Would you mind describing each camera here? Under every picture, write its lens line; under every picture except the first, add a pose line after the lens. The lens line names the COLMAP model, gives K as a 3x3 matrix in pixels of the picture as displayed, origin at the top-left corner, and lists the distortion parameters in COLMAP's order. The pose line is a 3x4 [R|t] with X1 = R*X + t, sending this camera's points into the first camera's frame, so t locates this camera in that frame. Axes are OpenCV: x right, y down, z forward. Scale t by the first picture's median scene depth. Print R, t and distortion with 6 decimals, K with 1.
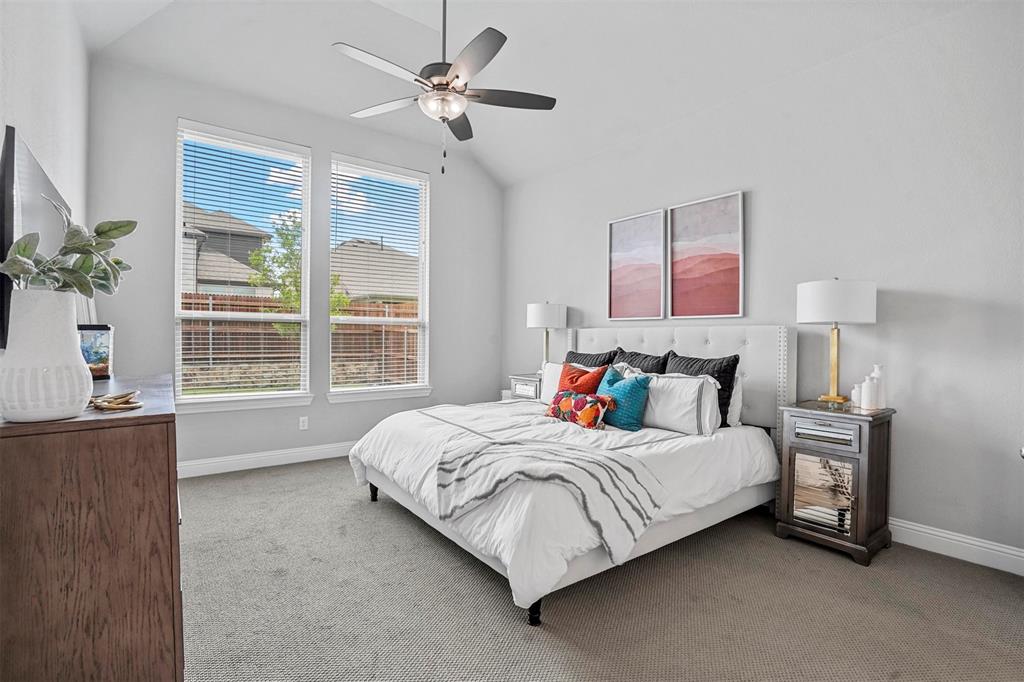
lens RADIAL K [[475.9, 0, 513.4], [0, 475.9, 341.4], [0, 0, 1]] dist [-0.056134, 0.020376]
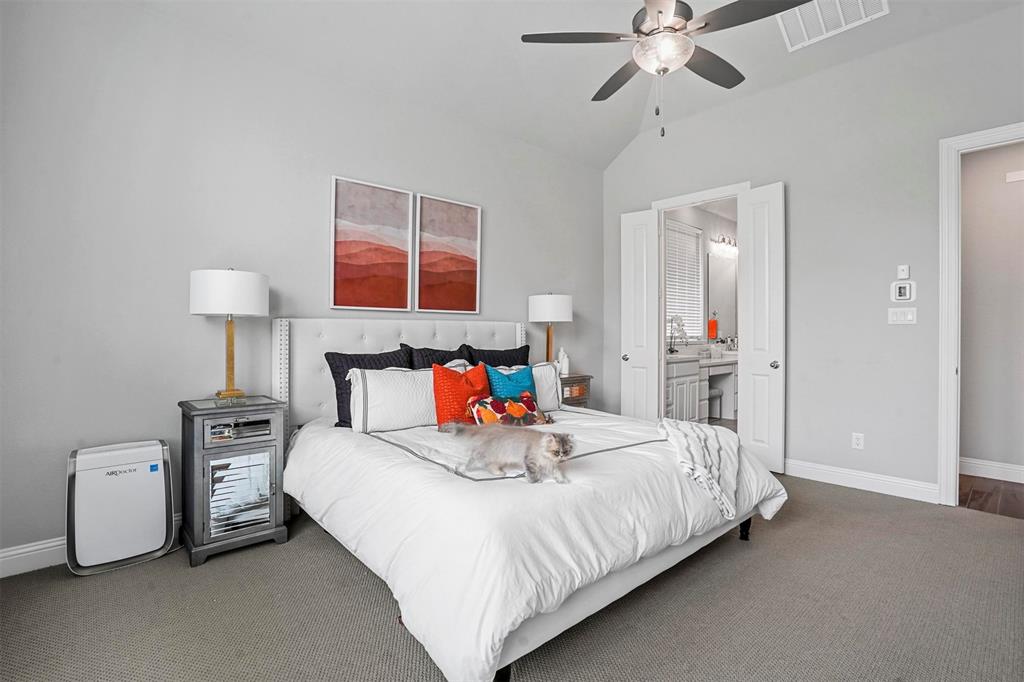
lens RADIAL K [[490.9, 0, 511.5], [0, 490.9, 327.3], [0, 0, 1]] dist [-0.032038, 0.022486]
pose [[-0.094084, 0.001410, 0.995563, -0.663143], [0.010539, 0.999944, -0.000421, -0.013880], [-0.995508, 0.010453, -0.094094, 0.911286]]
